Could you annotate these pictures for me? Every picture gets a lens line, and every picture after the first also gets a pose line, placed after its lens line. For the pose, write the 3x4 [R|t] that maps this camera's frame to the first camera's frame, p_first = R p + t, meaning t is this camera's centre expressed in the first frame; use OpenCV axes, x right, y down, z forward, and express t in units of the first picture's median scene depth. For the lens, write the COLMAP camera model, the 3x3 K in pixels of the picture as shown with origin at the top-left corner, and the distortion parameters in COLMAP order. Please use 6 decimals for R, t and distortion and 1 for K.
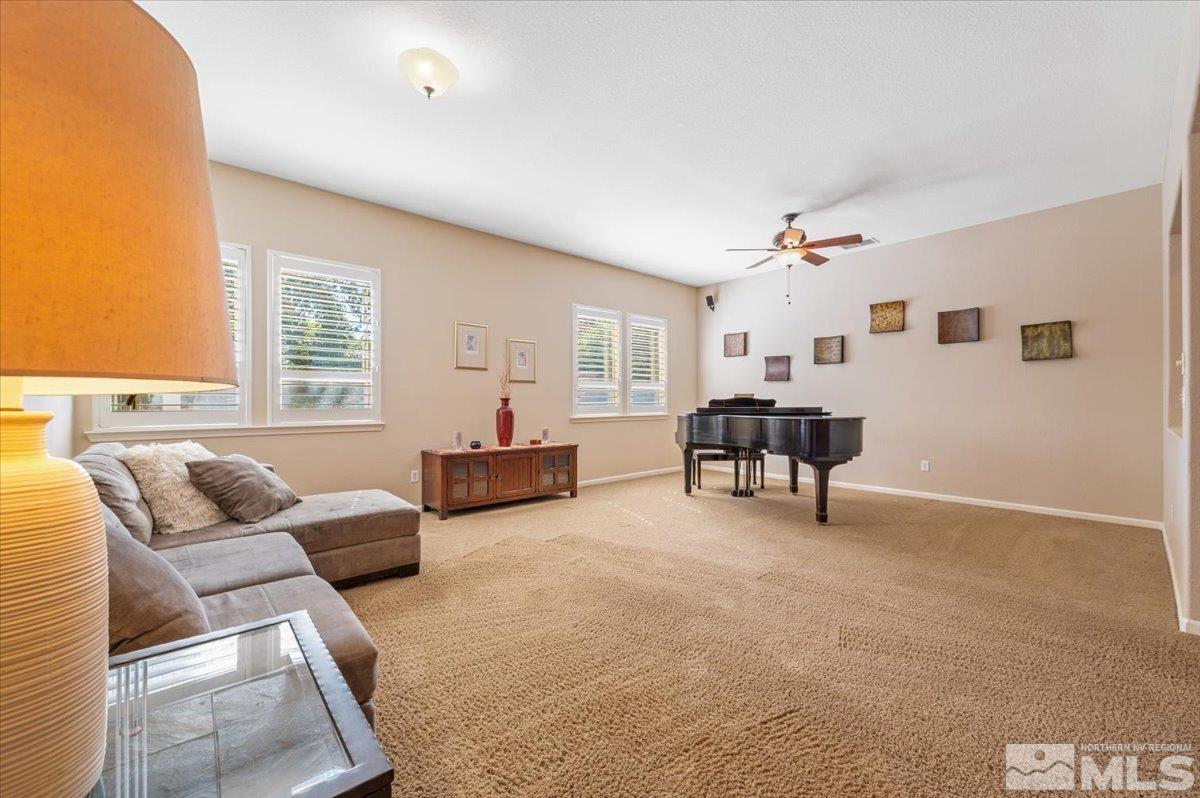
lens RADIAL K [[470.1, 0, 607.4], [0, 470.1, 400.3], [0, 0, 1]] dist [0.003534, 0.000243]
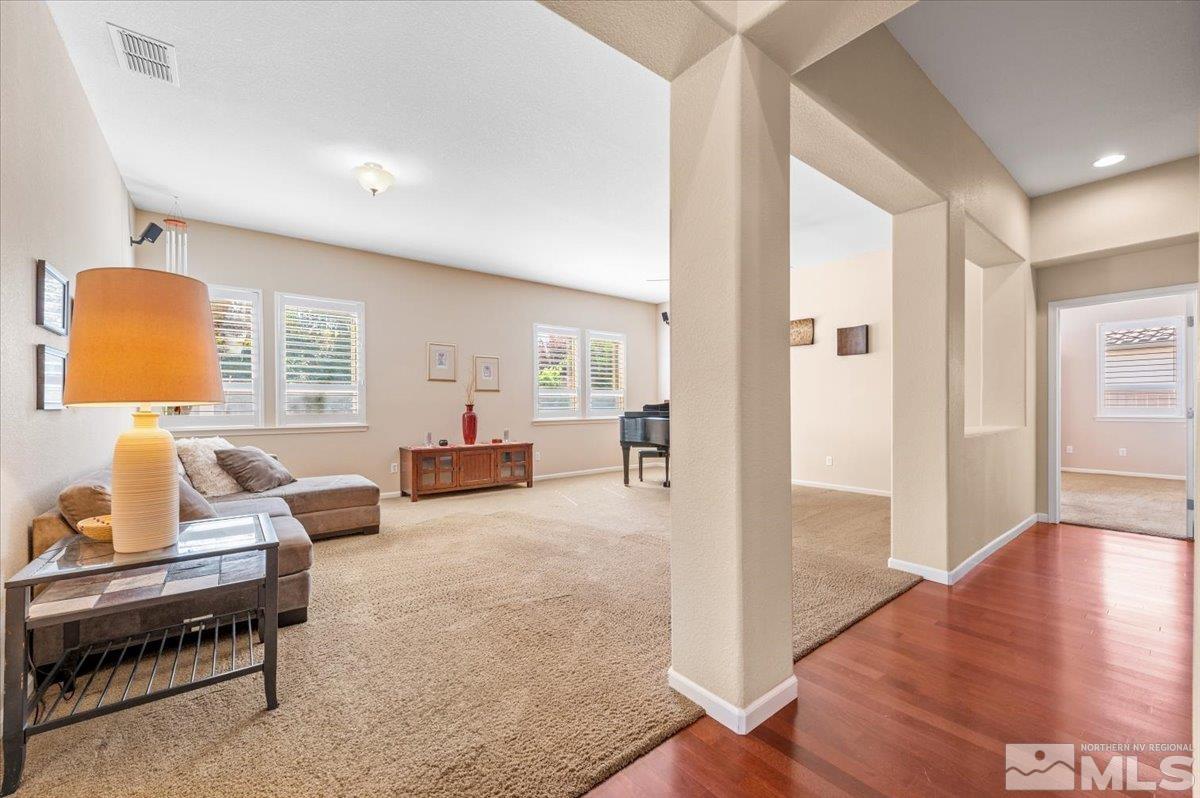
lens RADIAL K [[470.1, 0, 603.4], [0, 470.1, 408.5], [0, 0, 1]] dist [0.003534, 0.000243]
pose [[0.998793, -0.005631, -0.048785, 0.209352], [0.005955, 0.999961, 0.006510, -0.000216], [0.048746, -0.006792, 0.998788, -0.218809]]
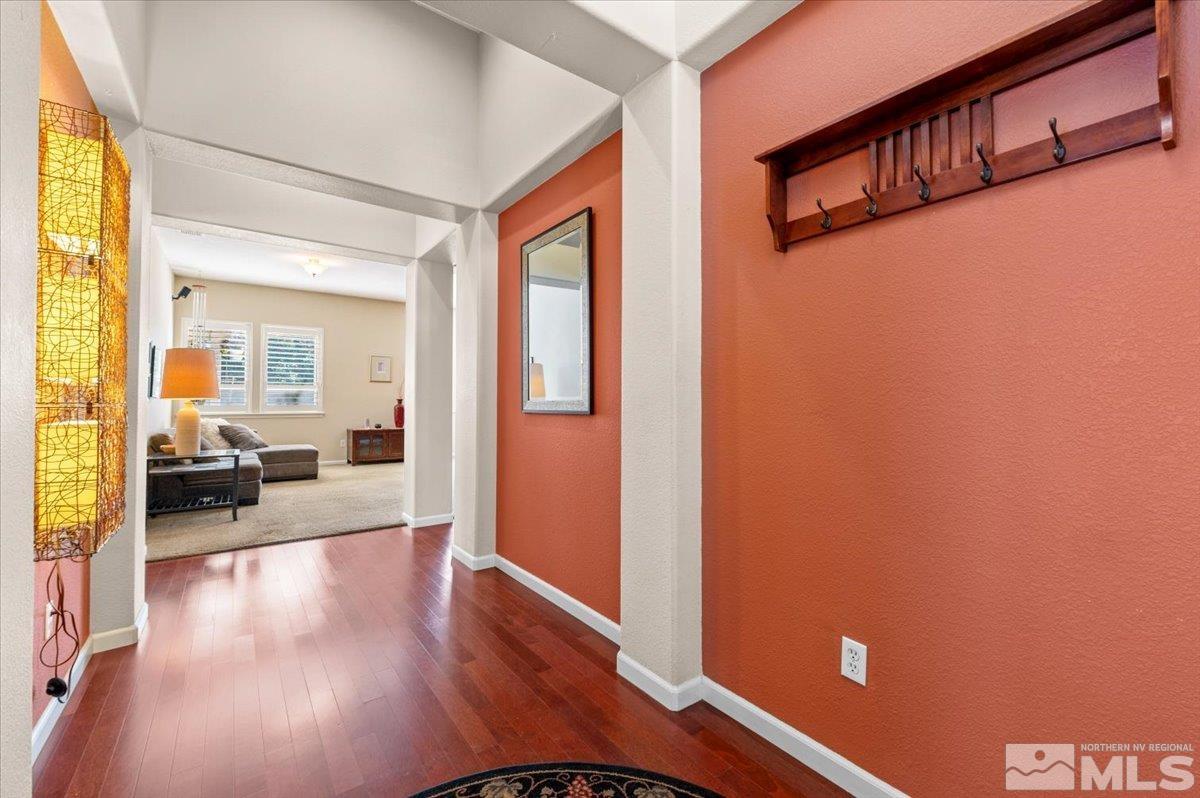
lens RADIAL K [[470.1, 0, 595.4], [0, 470.1, 389.2], [0, 0, 1]] dist [0.003534, 0.000243]
pose [[0.997406, -0.002226, -0.071946, 0.685943], [0.000402, 0.999678, -0.025361, 0.002833], [0.071979, 0.025266, 0.997086, -0.722789]]
